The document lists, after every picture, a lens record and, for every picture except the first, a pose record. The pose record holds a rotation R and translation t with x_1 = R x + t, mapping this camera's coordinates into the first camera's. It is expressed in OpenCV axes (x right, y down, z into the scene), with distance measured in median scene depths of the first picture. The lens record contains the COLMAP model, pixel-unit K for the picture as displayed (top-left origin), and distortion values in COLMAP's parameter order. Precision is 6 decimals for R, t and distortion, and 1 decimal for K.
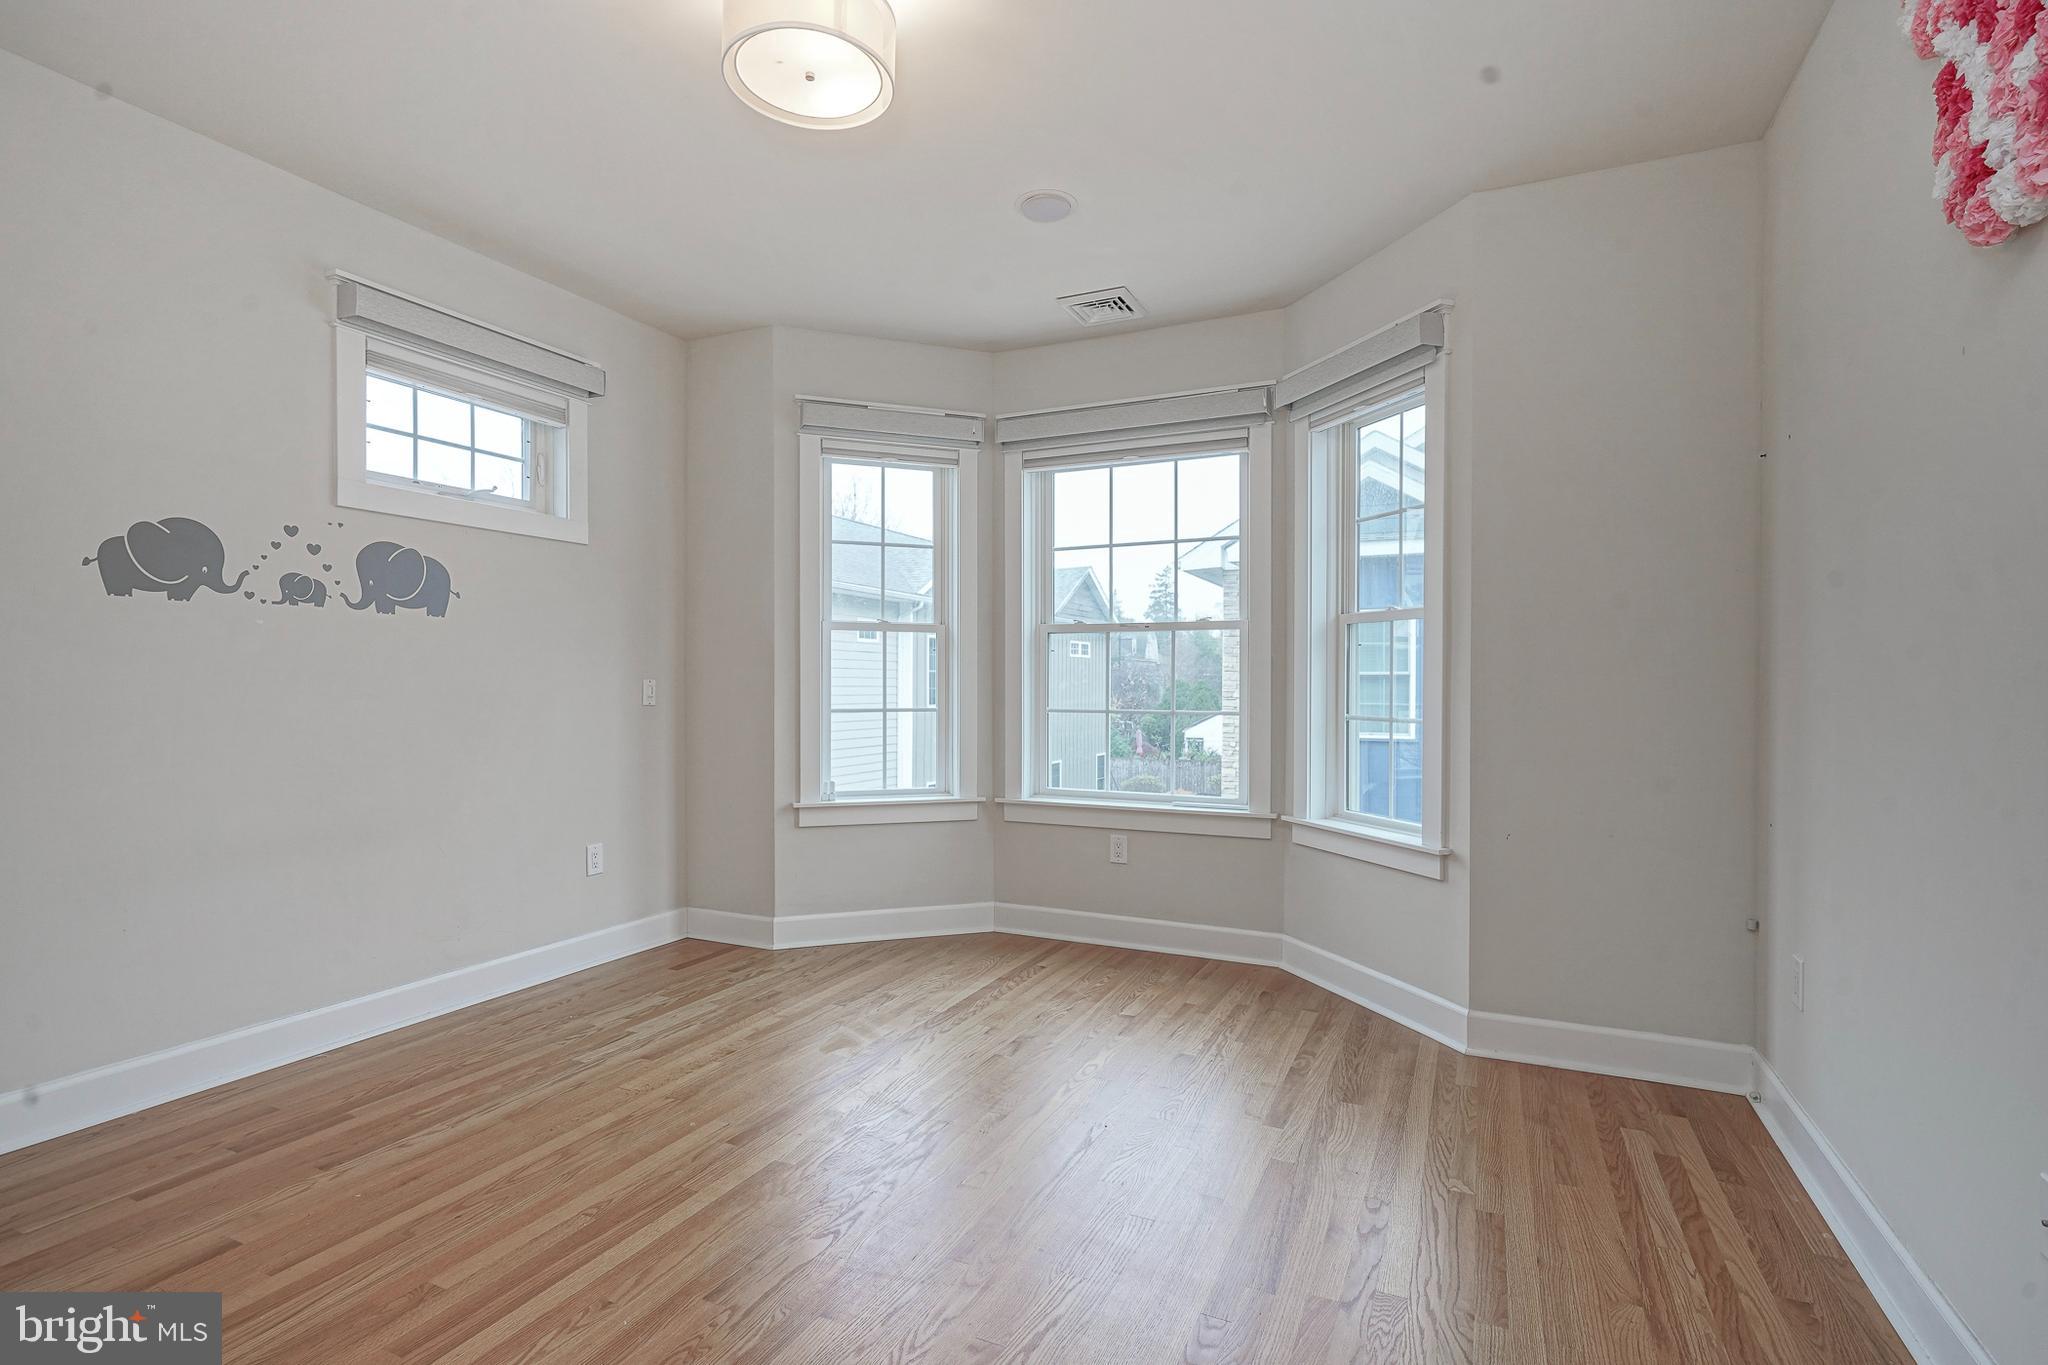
lens RADIAL K [[1026.5, 0, 1017.6], [0, 1026.5, 680.2], [0, 0, 1]] dist [-0.012438, 0.007004]
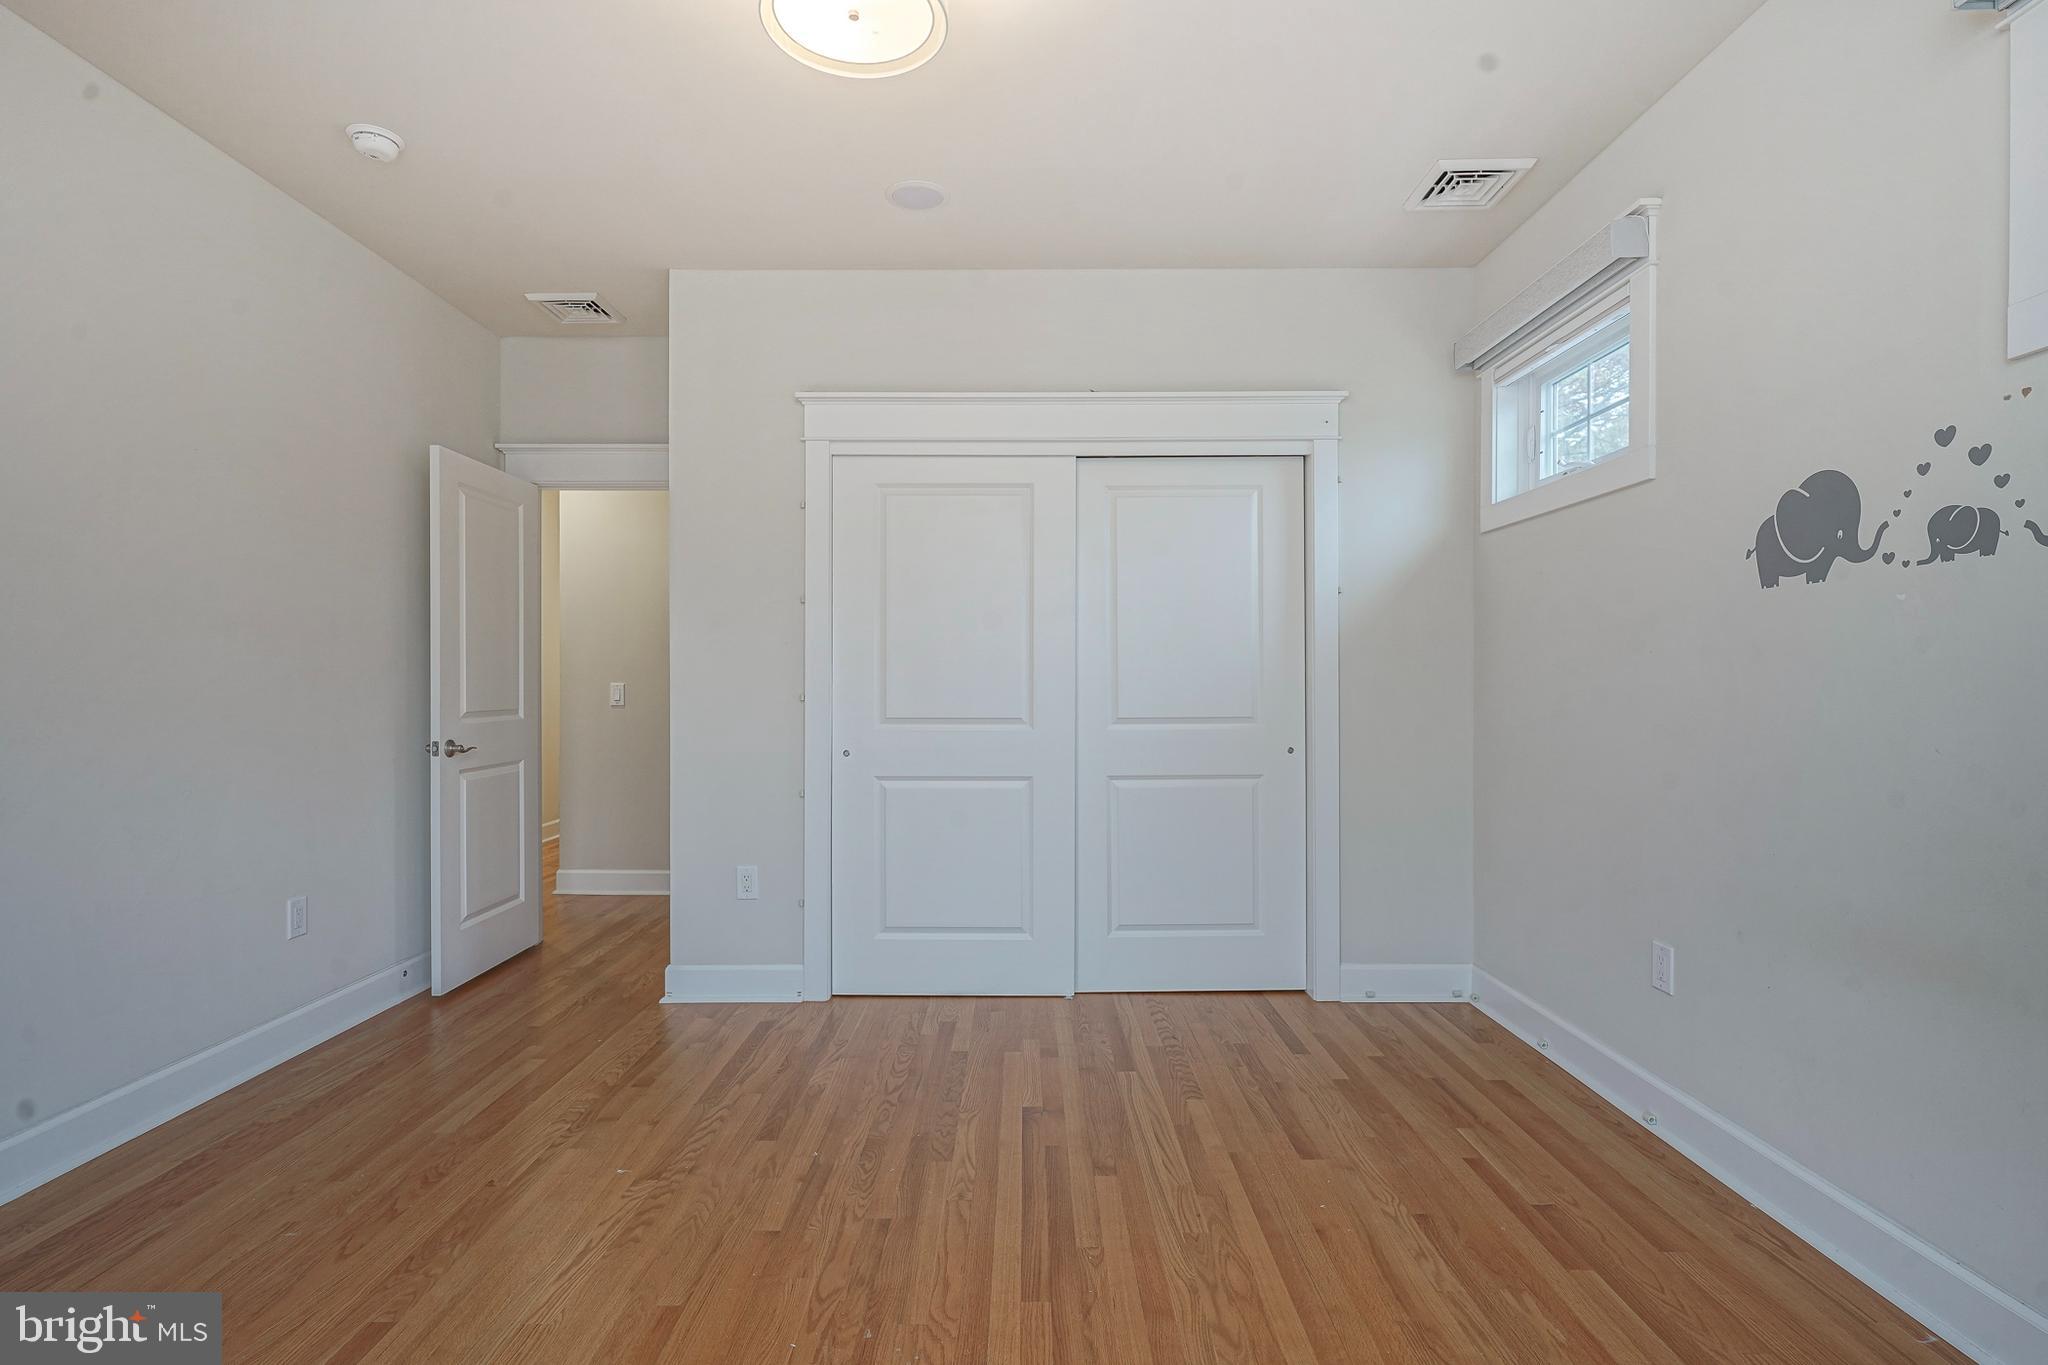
lens RADIAL K [[1026.5, 0, 1013.8], [0, 1026.5, 691.7], [0, 0, 1]] dist [-0.012438, 0.007004]
pose [[-0.911428, -0.002612, -0.411450, 0.028596], [-0.003698, 0.999991, 0.001844, 0.003369], [0.411442, 0.003202, -0.911430, 1.365925]]
